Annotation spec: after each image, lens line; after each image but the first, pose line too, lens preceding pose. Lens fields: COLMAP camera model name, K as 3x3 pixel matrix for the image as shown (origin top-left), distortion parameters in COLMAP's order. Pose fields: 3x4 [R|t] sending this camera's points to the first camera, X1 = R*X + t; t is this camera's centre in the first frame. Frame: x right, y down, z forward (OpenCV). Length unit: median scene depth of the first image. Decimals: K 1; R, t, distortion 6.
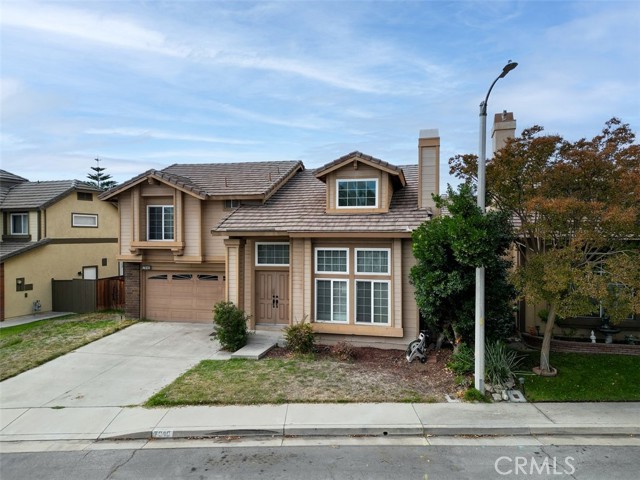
lens RADIAL K [[459.4, 0, 320.0], [0, 459.4, 240.0], [0, 0, 1]] dist [0.007940, 0.000430]
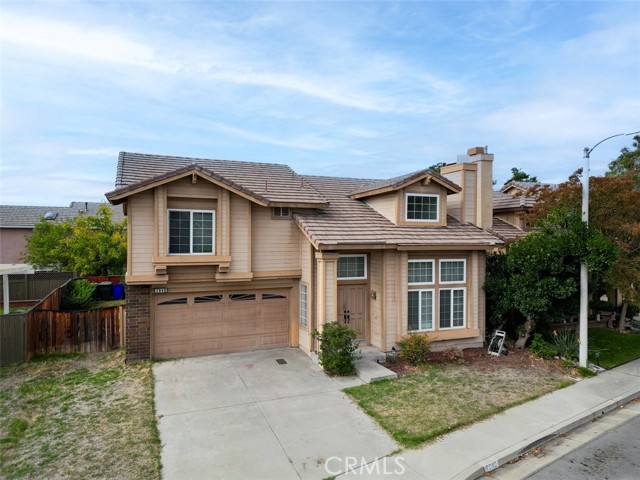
lens RADIAL K [[459.4, 0, 320.0], [0, 459.4, 240.0], [0, 0, 1]] dist [0.007940, 0.000430]
pose [[0.811232, -0.000867, 0.584724, -0.770691], [0.003577, 0.999988, -0.003481, -0.024687], [-0.584714, 0.004915, 0.811225, 0.289073]]
